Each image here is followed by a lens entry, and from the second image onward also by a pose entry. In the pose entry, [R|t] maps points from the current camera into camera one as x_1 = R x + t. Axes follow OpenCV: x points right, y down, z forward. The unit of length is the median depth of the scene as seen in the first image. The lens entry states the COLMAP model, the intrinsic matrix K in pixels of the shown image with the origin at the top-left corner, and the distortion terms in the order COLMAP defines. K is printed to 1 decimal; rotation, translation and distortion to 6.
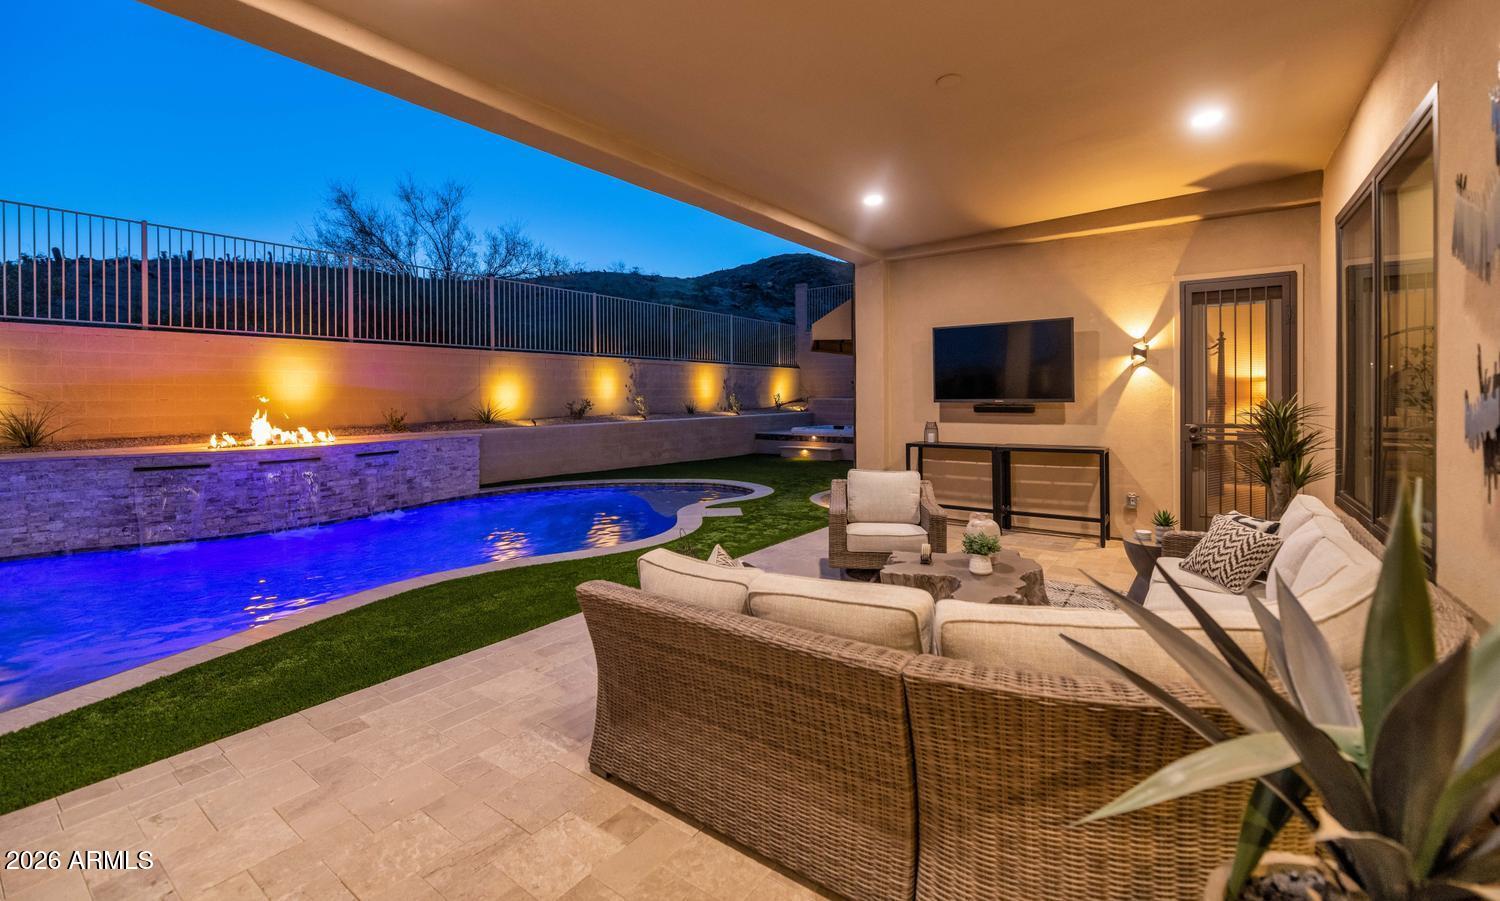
lens RADIAL K [[627.1, 0, 749.6], [0, 627.1, 397.8], [0, 0, 1]] dist [0.000007, 0.000070]
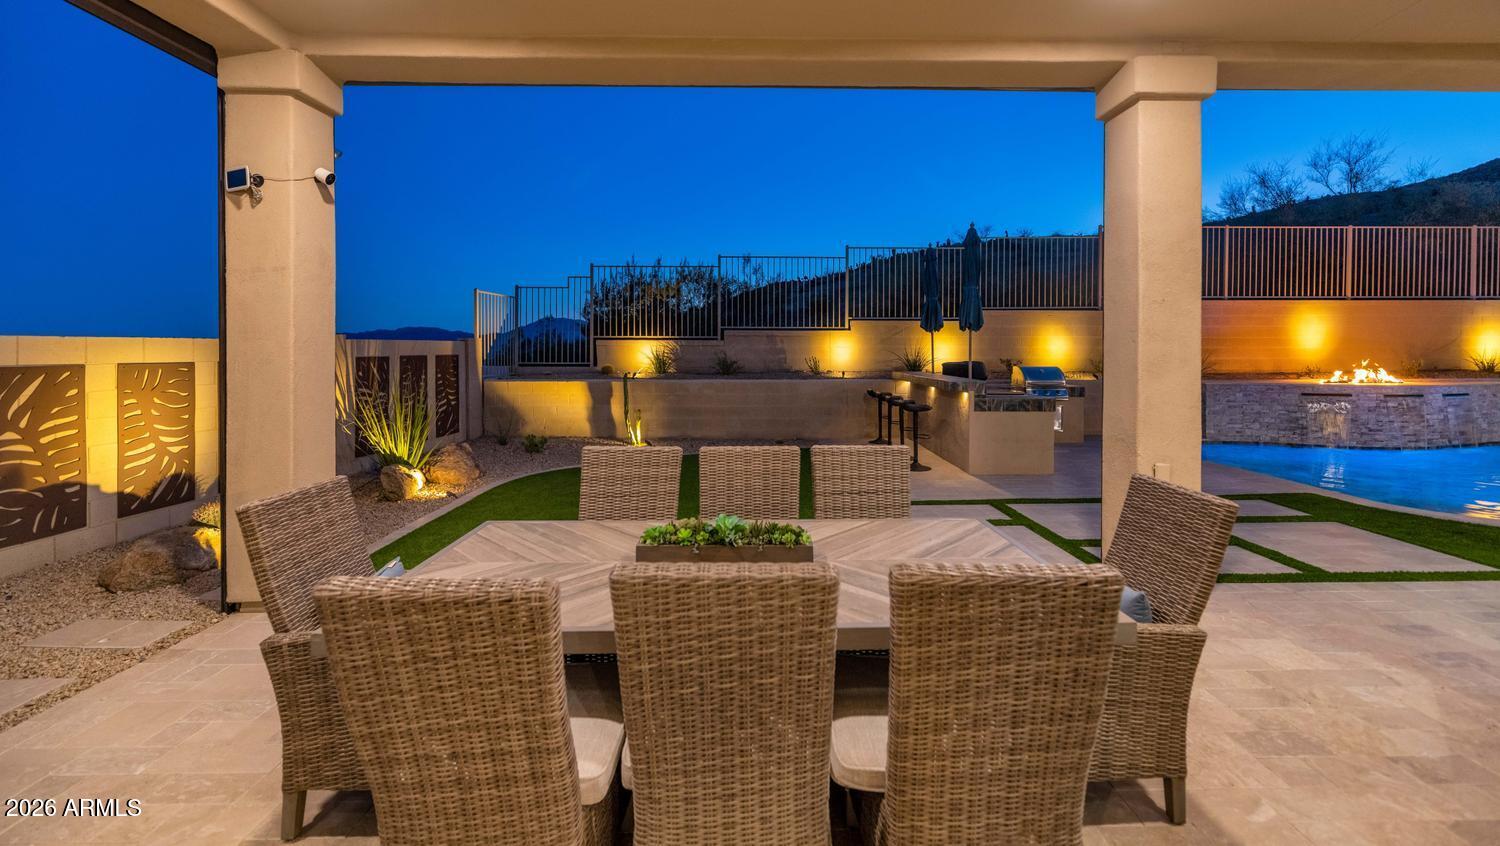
lens RADIAL K [[611.7, 0, 750.6], [0, 611.7, 354.1], [0, 0, 1]] dist [-0.000618, -0.000023]
pose [[0.603959, 0.009997, -0.796953, -0.473444], [-0.004378, 0.999948, 0.009225, 0.008598], [0.797004, -0.002082, 0.603971, -0.711781]]
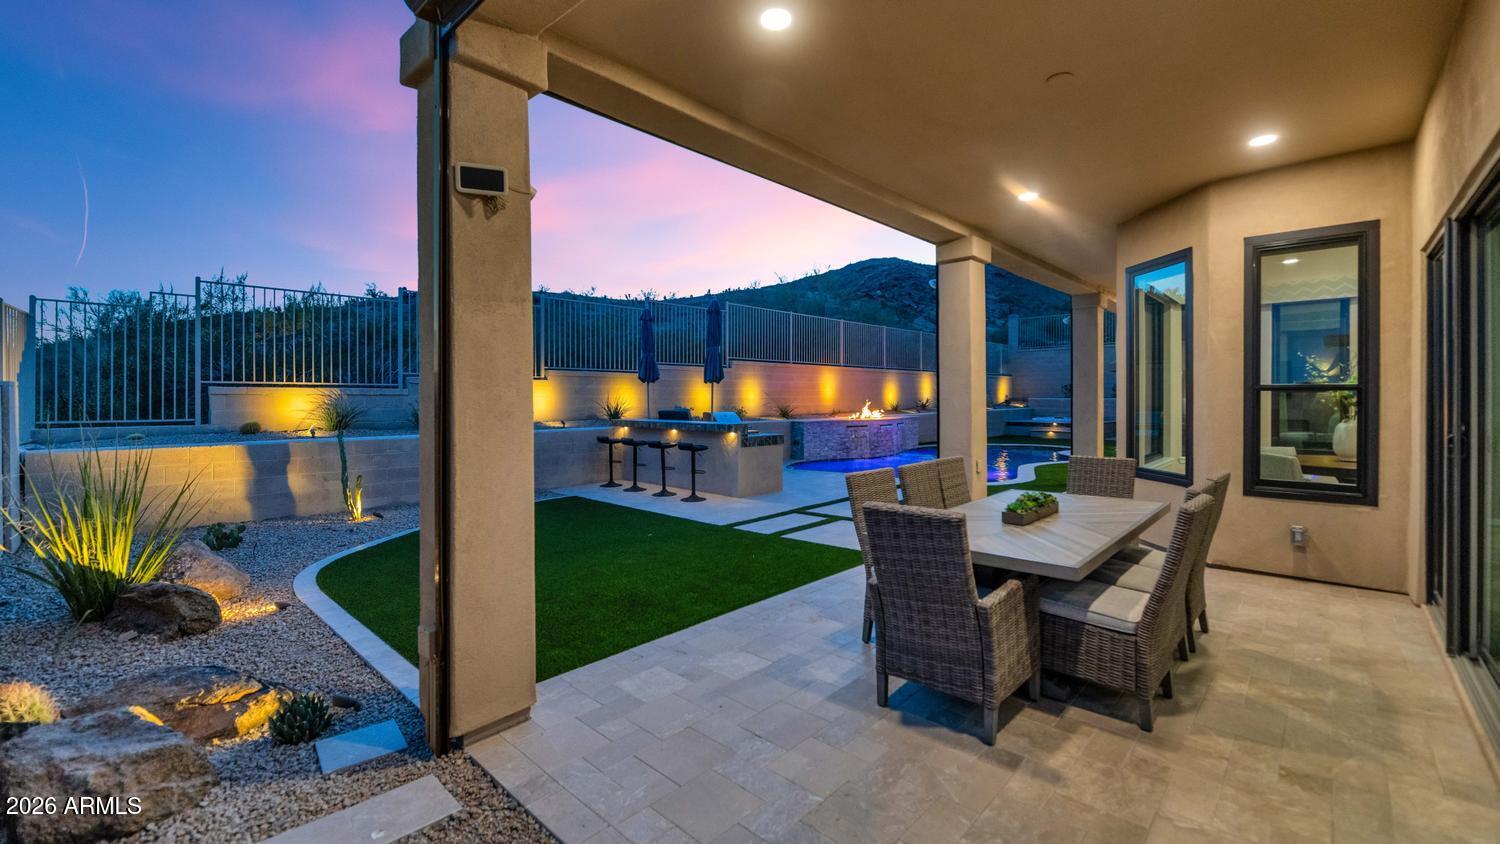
lens RADIAL K [[615.3, 0, 751.1], [0, 615.3, 401.9], [0, 0, 1]] dist [-0.000440, 0.000009]
pose [[0.992372, 0.001863, -0.123267, -0.810126], [-0.001327, 0.999989, 0.004430, 0.009957], [0.123274, -0.004233, 0.992364, -1.018399]]
